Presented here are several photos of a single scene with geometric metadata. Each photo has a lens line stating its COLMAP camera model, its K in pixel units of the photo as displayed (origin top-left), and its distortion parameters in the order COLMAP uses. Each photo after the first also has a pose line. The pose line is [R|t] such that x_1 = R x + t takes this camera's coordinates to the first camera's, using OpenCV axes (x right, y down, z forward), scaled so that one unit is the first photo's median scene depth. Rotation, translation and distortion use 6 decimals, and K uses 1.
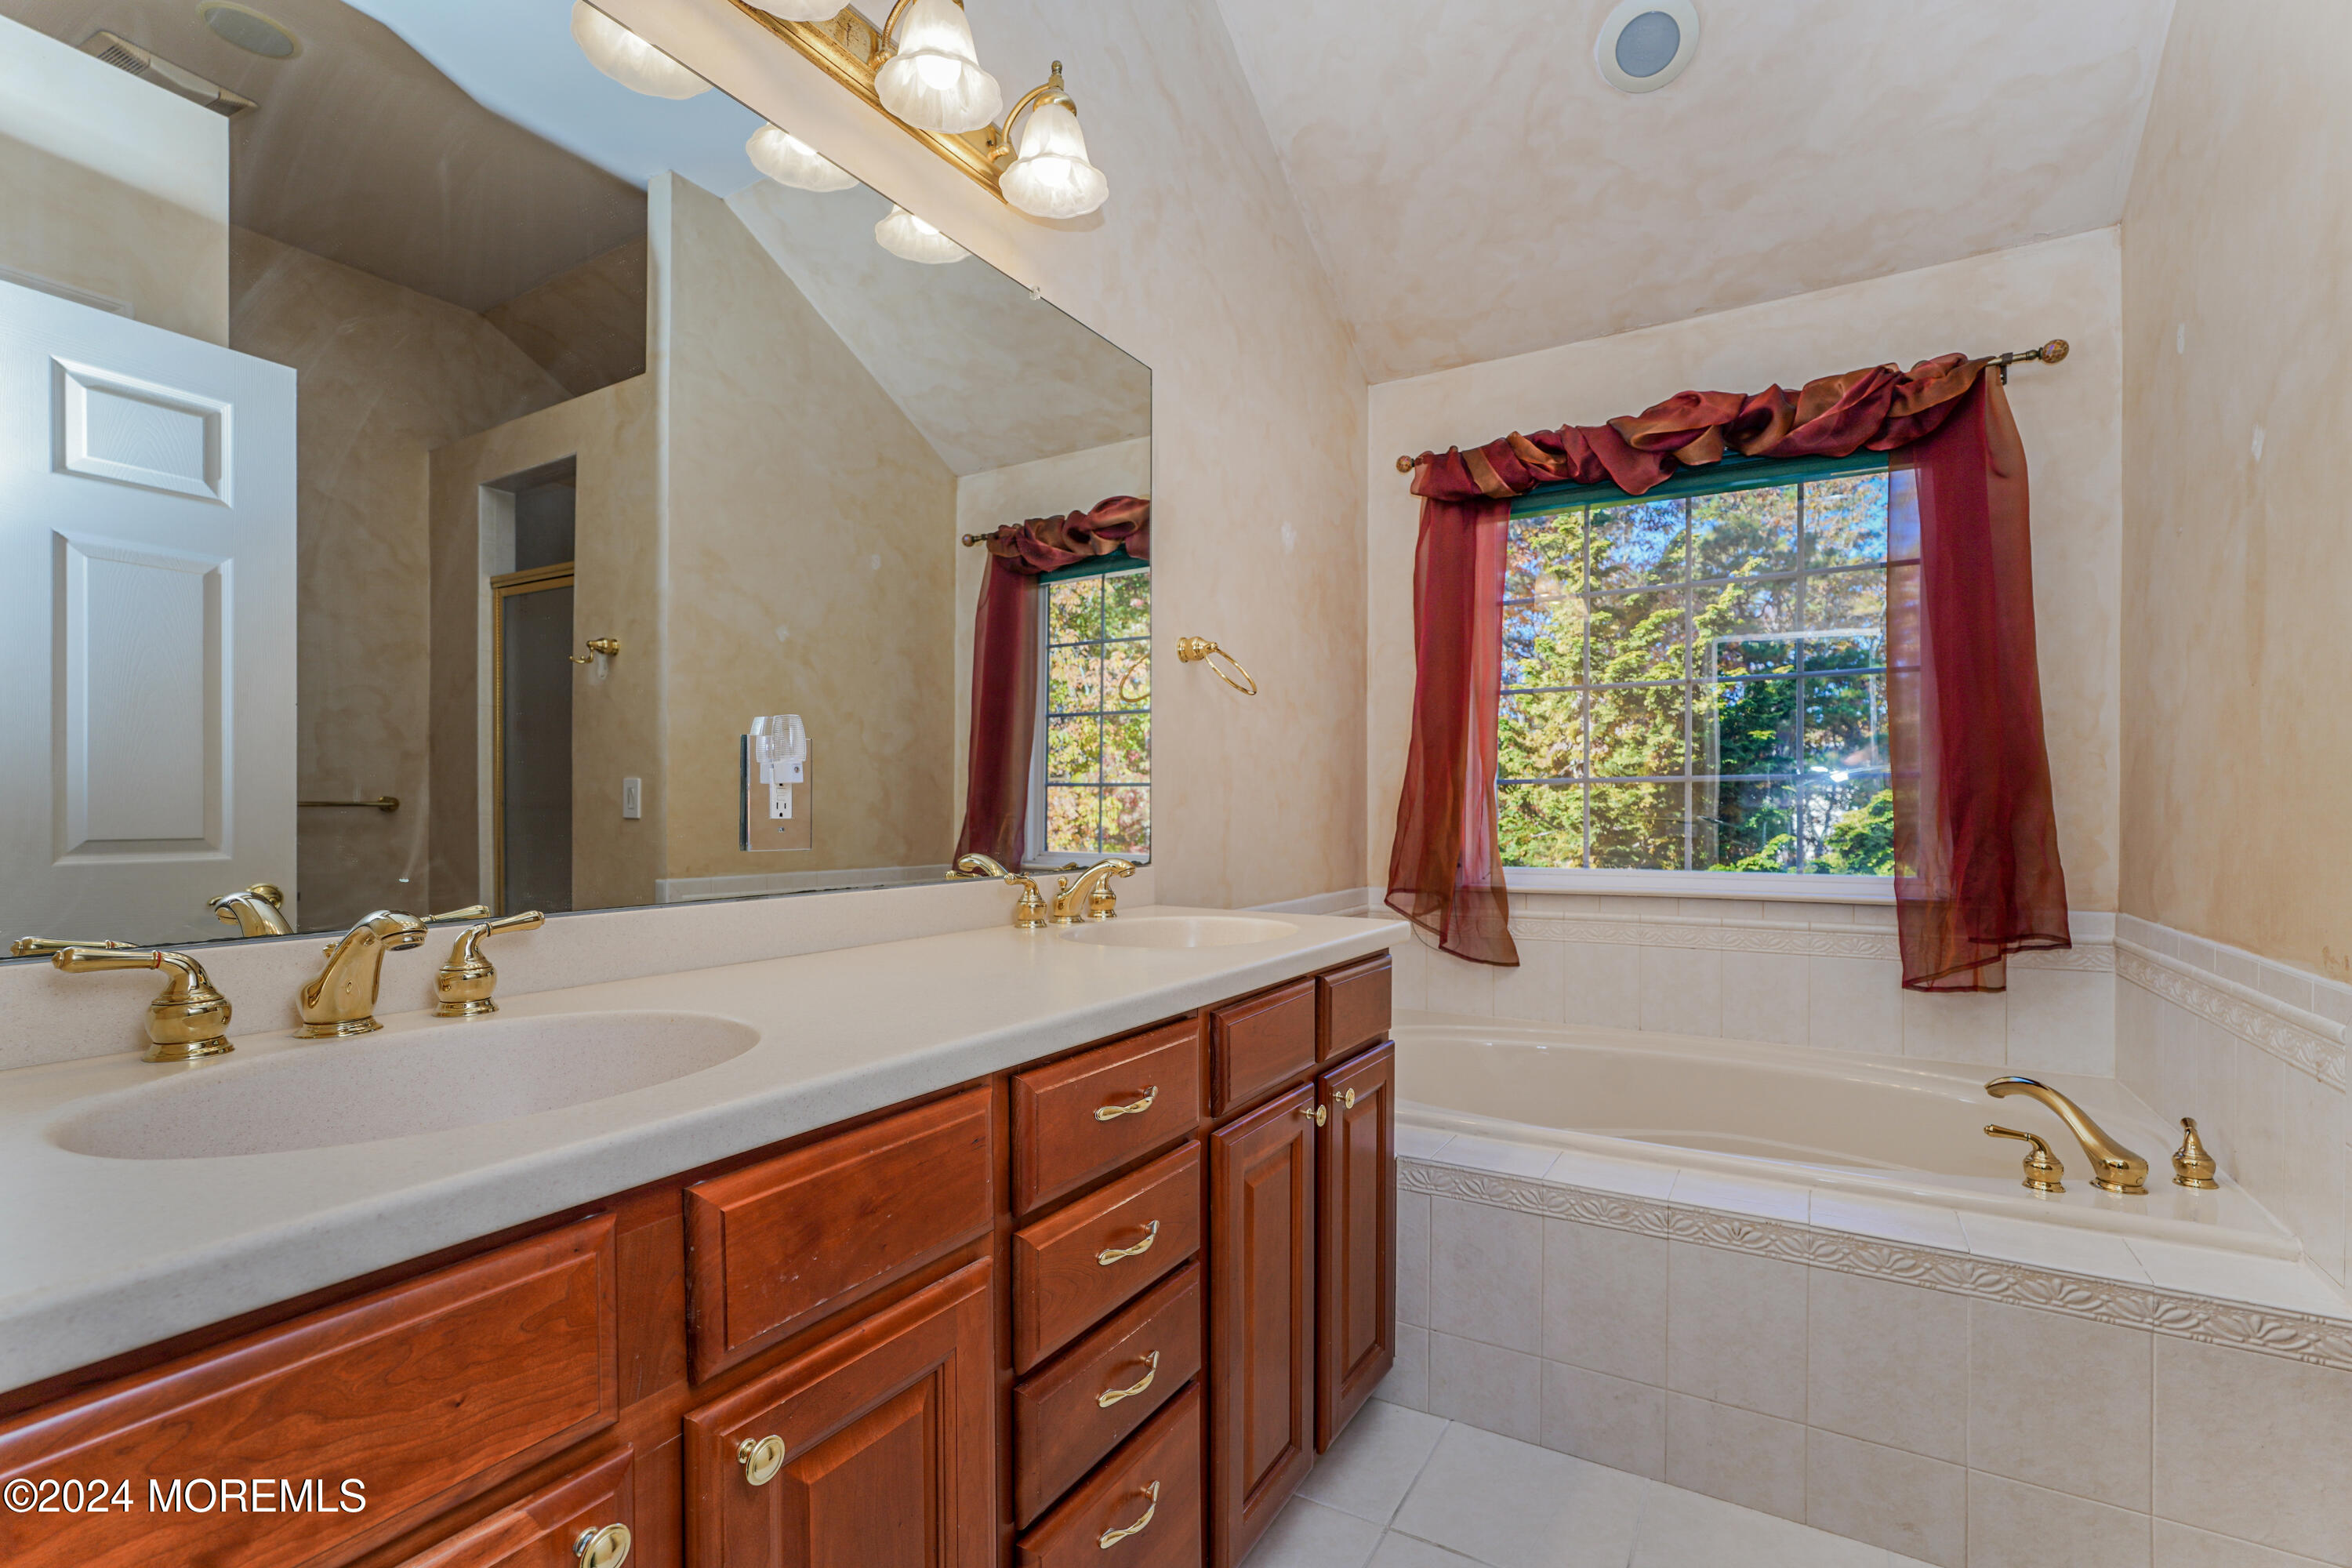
lens RADIAL K [[1033.3, 0, 1178.3], [0, 1033.3, 796.8], [0, 0, 1]] dist [-0.000628, -0.000035]
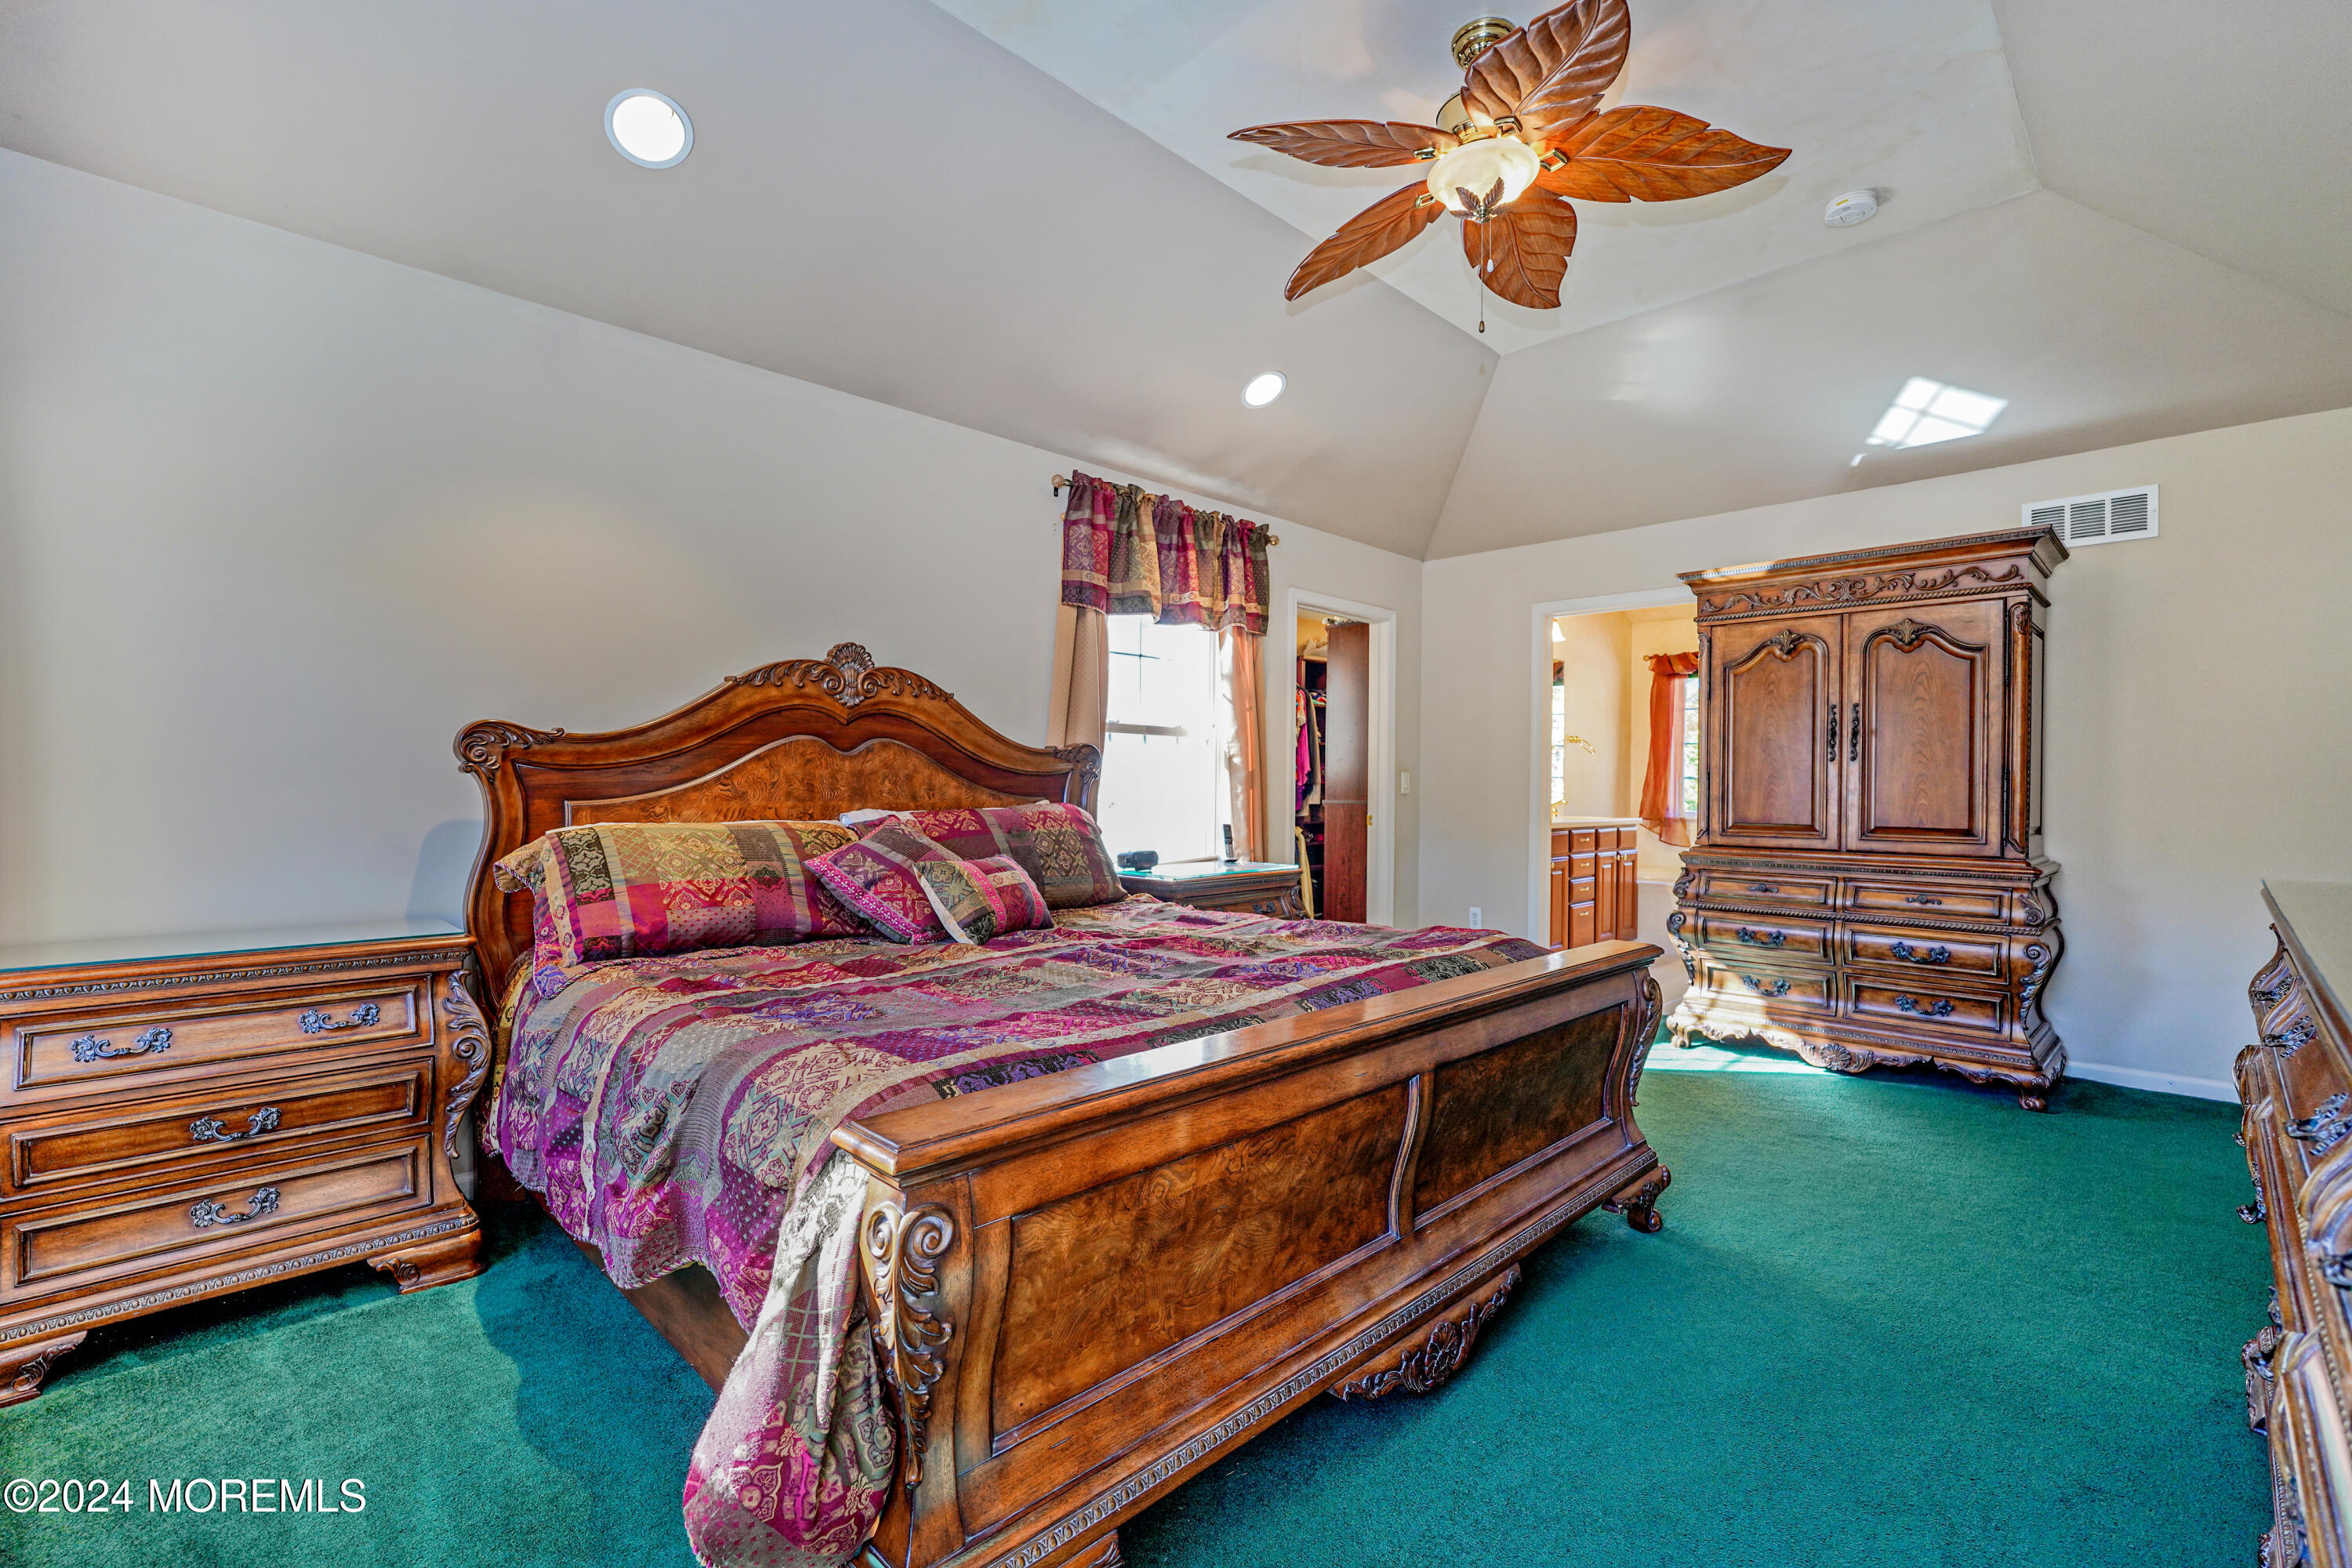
lens RADIAL K [[1033.3, 0, 1175.9], [0, 1033.3, 786.0], [0, 0, 1]] dist [-0.000628, -0.000035]
pose [[0.972351, 0.008997, -0.233352, -0.373818], [-0.008160, 0.999956, 0.004553, 0.002488], [0.233382, -0.002523, 0.972382, -2.071682]]
